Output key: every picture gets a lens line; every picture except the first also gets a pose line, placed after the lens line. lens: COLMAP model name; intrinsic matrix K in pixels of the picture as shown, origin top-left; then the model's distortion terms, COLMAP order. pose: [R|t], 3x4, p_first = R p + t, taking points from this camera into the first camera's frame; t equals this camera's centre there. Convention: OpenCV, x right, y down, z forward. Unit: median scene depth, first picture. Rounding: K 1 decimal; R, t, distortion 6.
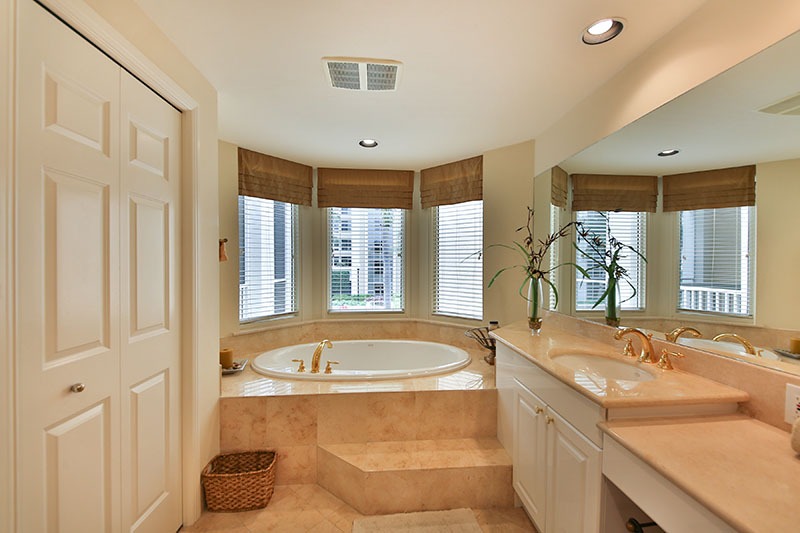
lens RADIAL K [[311.9, 0, 400.0], [0, 311.9, 266.5], [0, 0, 1]] dist [-0.015426, -0.000153]
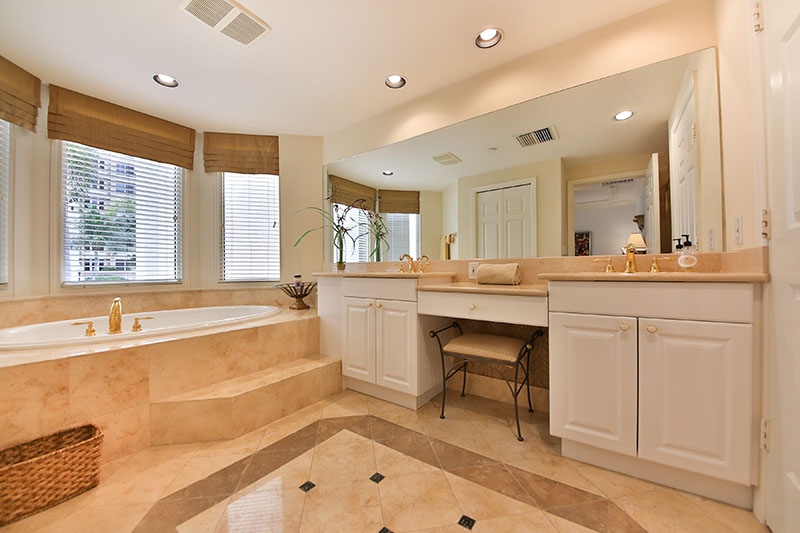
lens RADIAL K [[290.6, 0, 400.0], [0, 290.6, 266.5], [0, 0, 1]] dist [0.000383, -0.009250]
pose [[0.645502, -0.005343, 0.763740, -0.398357], [0.007925, 0.999969, 0.000297, 0.189524], [-0.763718, 0.005861, 0.645524, -0.044608]]
